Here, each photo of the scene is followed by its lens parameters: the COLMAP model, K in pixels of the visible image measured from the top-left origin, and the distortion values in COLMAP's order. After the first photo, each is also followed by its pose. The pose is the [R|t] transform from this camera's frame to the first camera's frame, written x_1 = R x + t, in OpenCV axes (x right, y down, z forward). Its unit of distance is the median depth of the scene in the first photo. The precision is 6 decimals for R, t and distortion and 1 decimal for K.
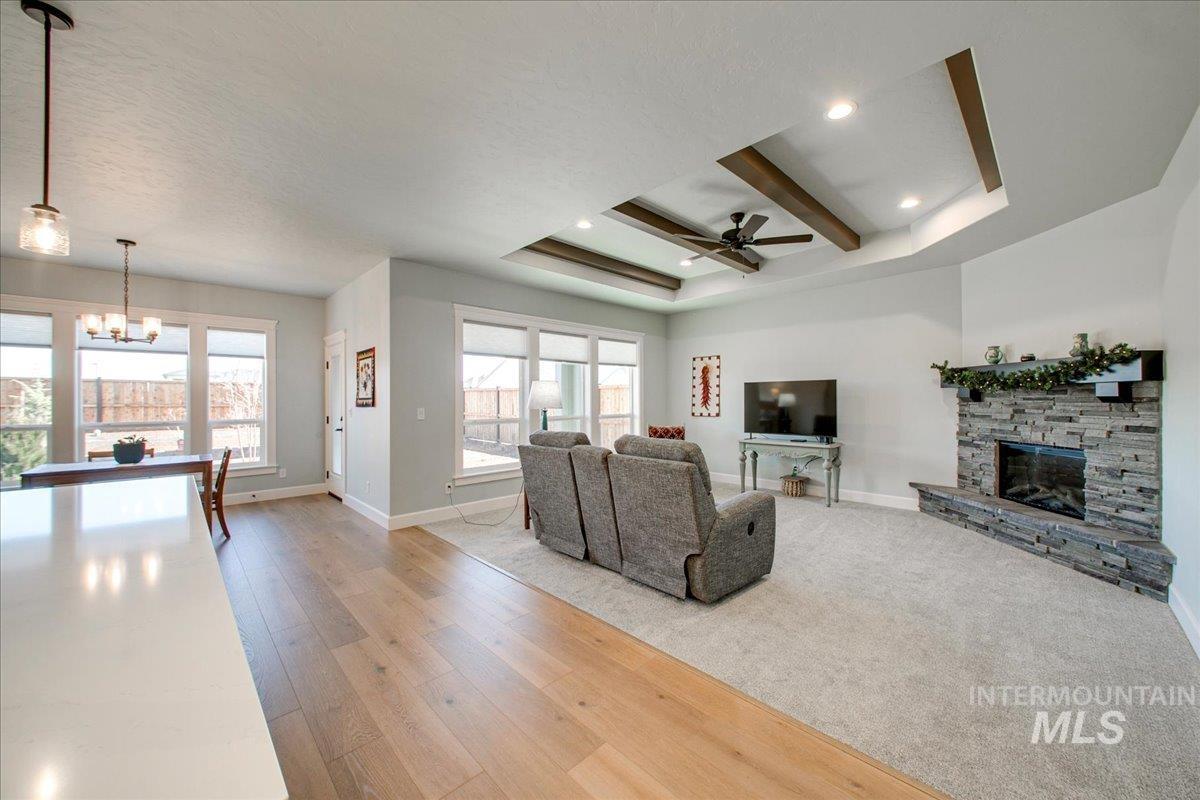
lens RADIAL K [[441.7, 0, 627.2], [0, 441.7, 397.1], [0, 0, 1]] dist [-0.006784, -0.000764]
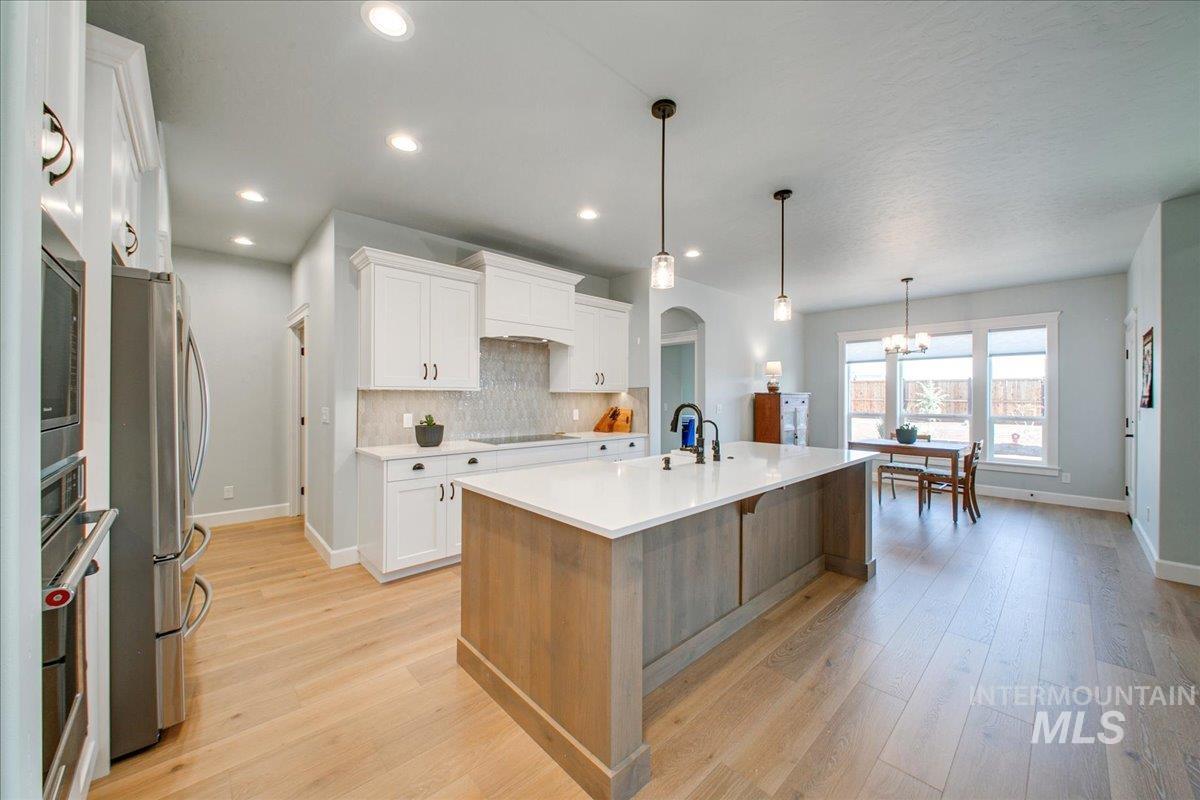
lens RADIAL K [[438.7, 0, 599.4], [0, 438.7, 397.2], [0, 0, 1]] dist [0.000133, -0.001648]
pose [[-0.060568, 0.006986, -0.998140, 0.214122], [0.002171, 0.999974, 0.006867, -0.003101], [0.998162, -0.001751, -0.060582, 0.109457]]
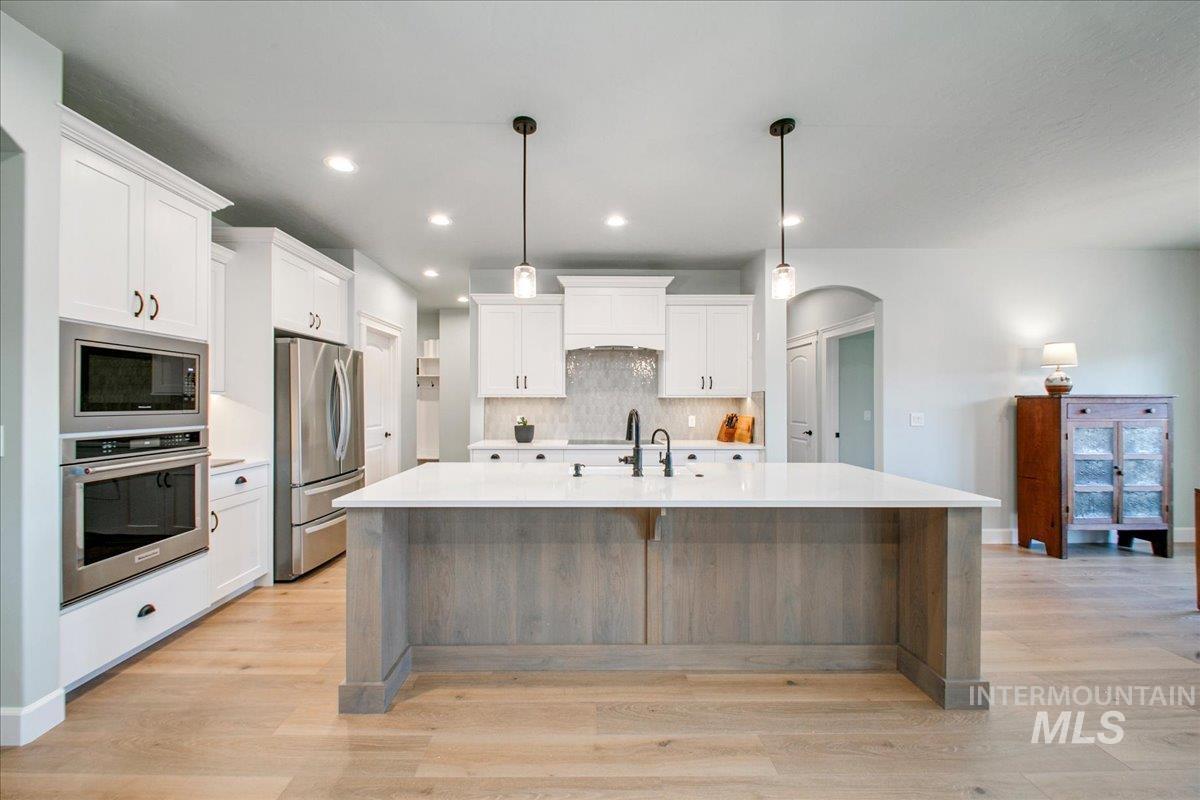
lens RADIAL K [[438.7, 0, 580.8], [0, 438.7, 400.8], [0, 0, 1]] dist [0.000133, -0.001648]
pose [[-0.721634, 0.002714, -0.692269, 0.040378], [0.006516, 0.999975, -0.002873, 0.000682], [0.692244, -0.006584, -0.721633, 0.528592]]
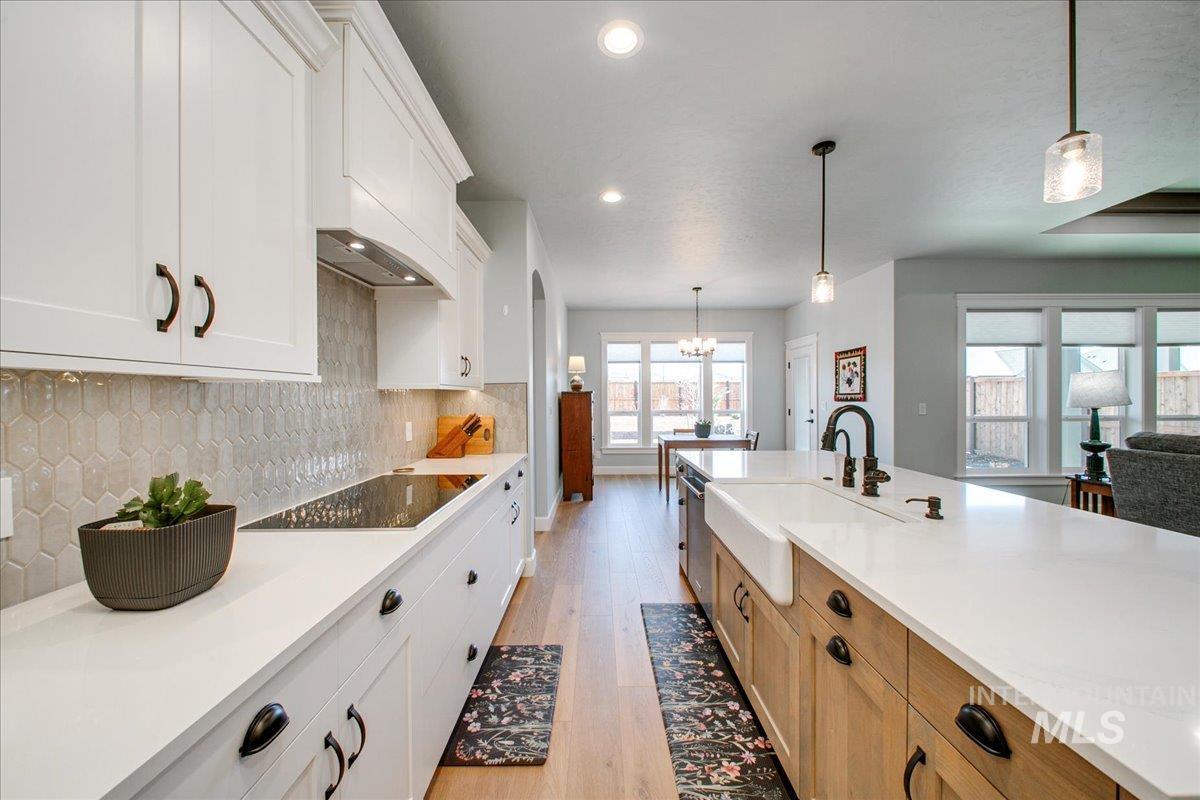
lens RADIAL K [[438.7, 0, 598.3], [0, 438.7, 398.5], [0, 0, 1]] dist [0.000133, -0.001648]
pose [[0.691591, 0.005342, -0.722270, -0.249206], [0.005488, 0.999905, 0.012650, -0.002075], [0.722269, -0.012713, 0.691496, -0.221876]]
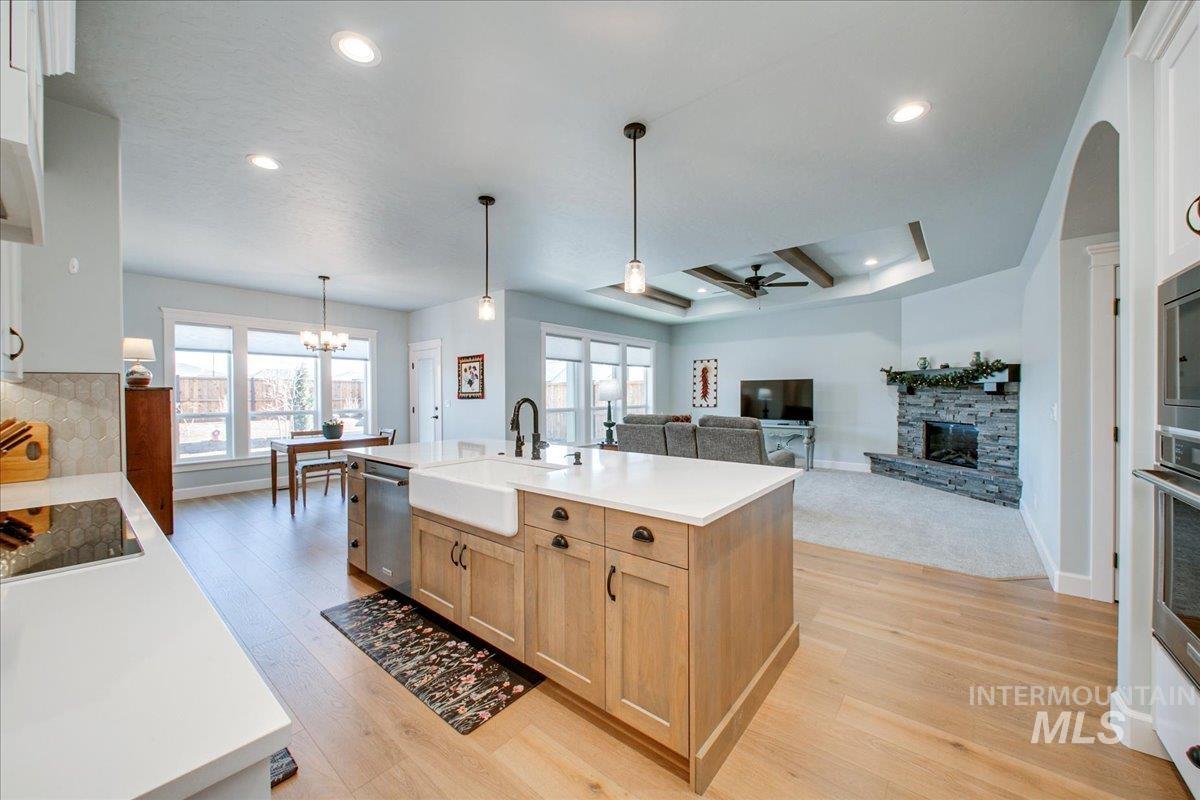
lens RADIAL K [[438.7, 0, 601.2], [0, 438.7, 398.4], [0, 0, 1]] dist [0.000133, -0.001648]
pose [[0.997232, -0.000375, 0.074346, -0.318249], [-0.000643, 0.999906, 0.013671, 0.002704], [-0.074344, -0.013681, 0.997139, -0.352180]]
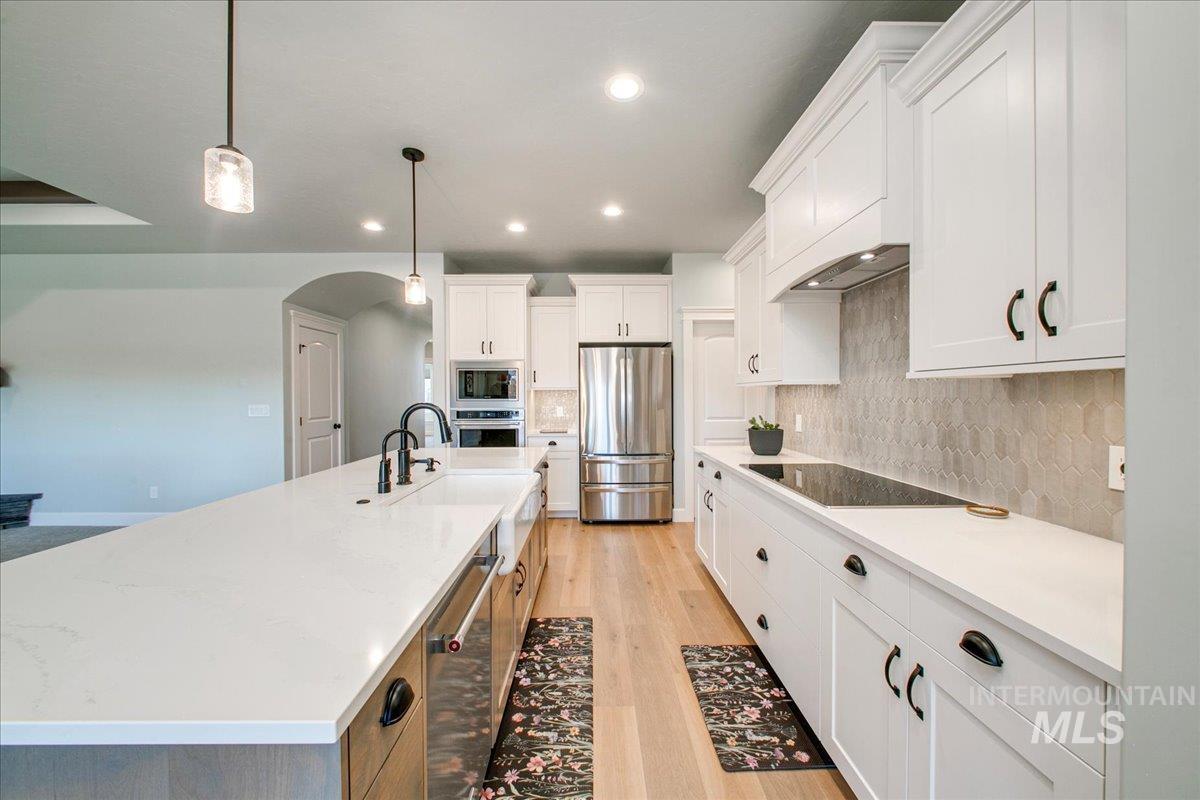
lens RADIAL K [[438.7, 0, 596.1], [0, 438.7, 395.9], [0, 0, 1]] dist [0.000133, -0.001648]
pose [[-0.695706, 0.006624, 0.718296, -0.791799], [0.006187, 0.999976, -0.003230, 0.005218], [-0.718300, 0.002197, -0.695730, 0.368777]]
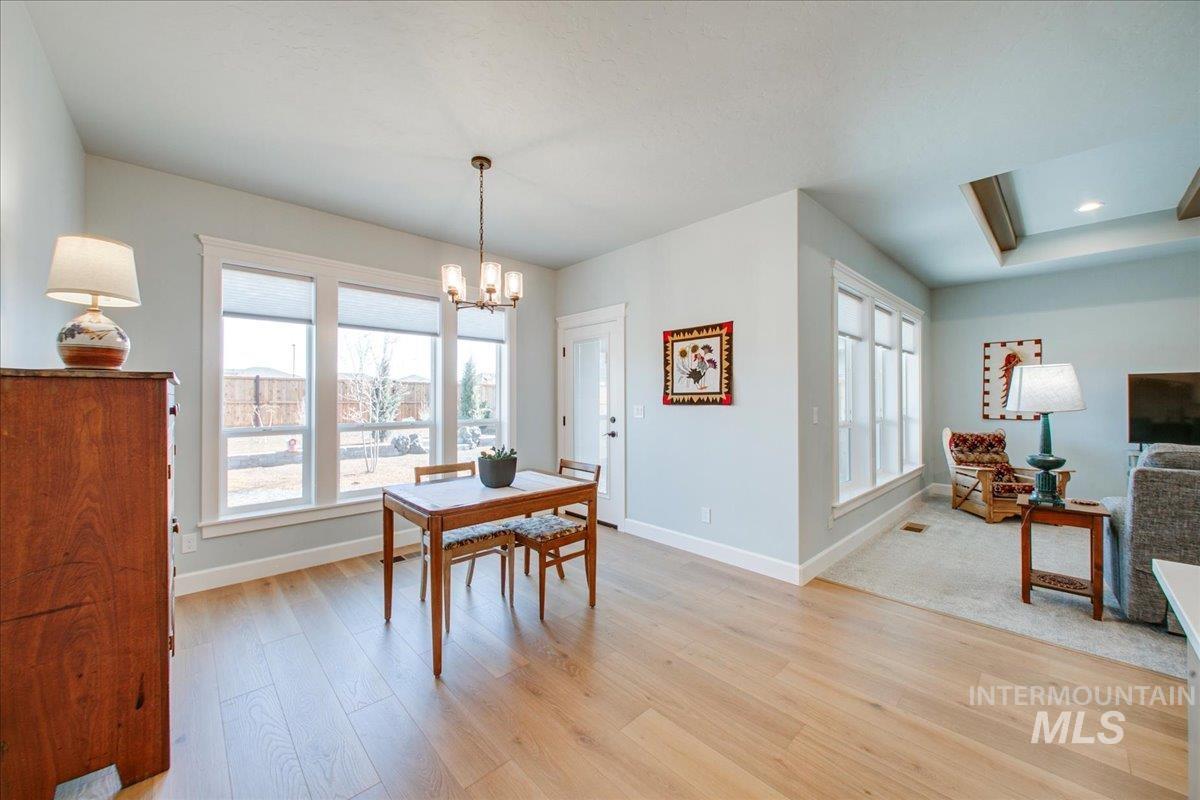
lens RADIAL K [[441.7, 0, 575.9], [0, 441.7, 393.5], [0, 0, 1]] dist [-0.006784, -0.000764]
pose [[0.996737, 0.004081, -0.080620, -0.771272], [-0.004572, 0.999972, -0.005900, 0.009376], [0.080593, 0.006250, 0.996727, 0.267757]]
